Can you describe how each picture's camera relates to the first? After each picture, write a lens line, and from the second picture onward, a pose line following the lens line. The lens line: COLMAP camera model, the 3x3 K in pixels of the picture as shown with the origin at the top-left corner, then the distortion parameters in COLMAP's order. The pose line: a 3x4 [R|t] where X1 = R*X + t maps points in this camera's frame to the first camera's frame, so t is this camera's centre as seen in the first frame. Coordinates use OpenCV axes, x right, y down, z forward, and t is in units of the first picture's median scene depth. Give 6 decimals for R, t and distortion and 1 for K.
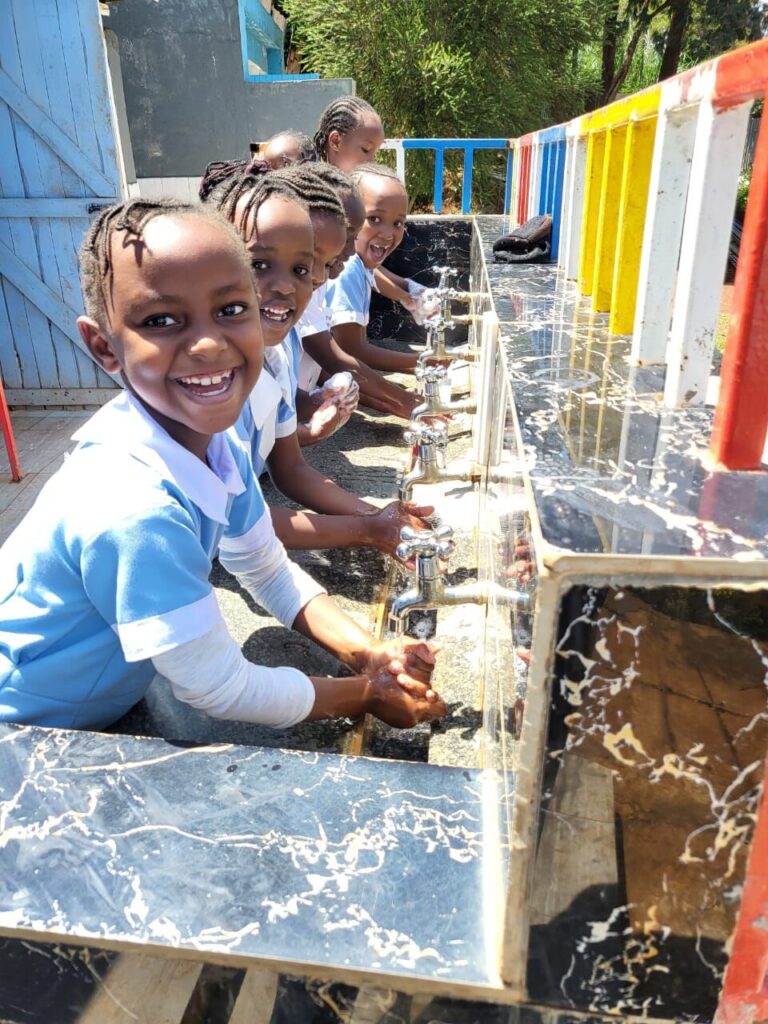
lens RADIAL K [[794.3, 0, 383.4], [0, 794.3, 516.9], [0, 0, 1]] dist [-0.057294, 0.072041]
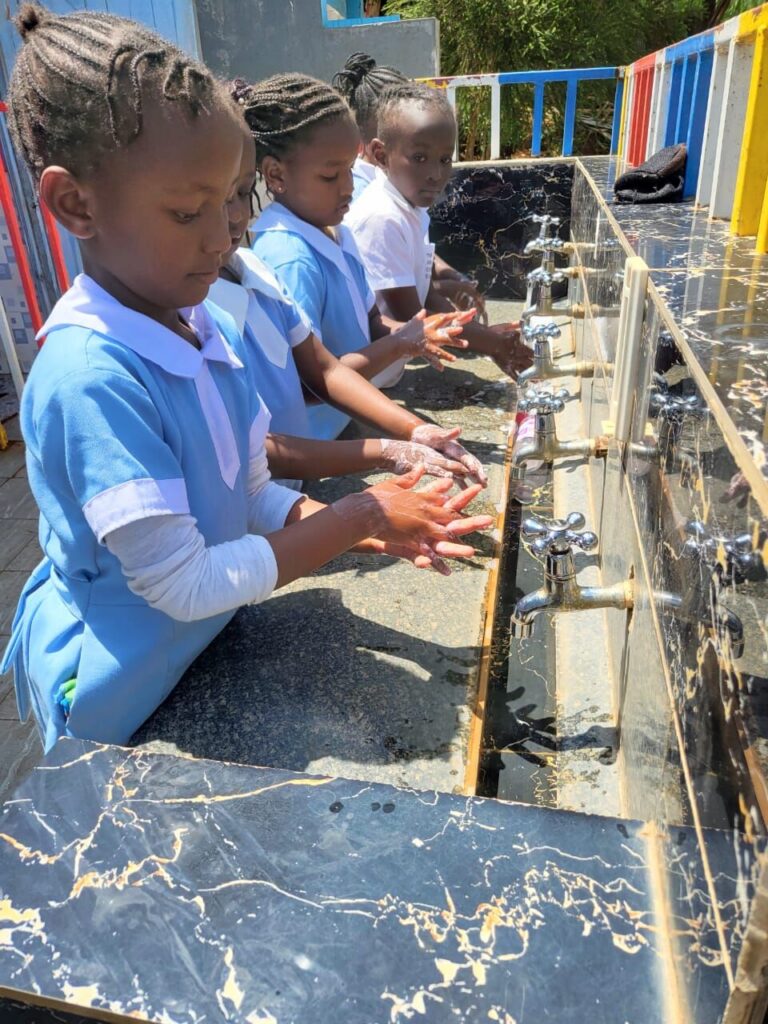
lens RADIAL K [[794.3, 0, 380.7], [0, 794.3, 517.3], [0, 0, 1]] dist [-0.057294, 0.072041]
pose [[0.995044, 0.002780, -0.099396, -0.063875], [0.002047, 0.998825, 0.048429, -0.035511], [0.099414, -0.048392, 0.993869, 0.183654]]
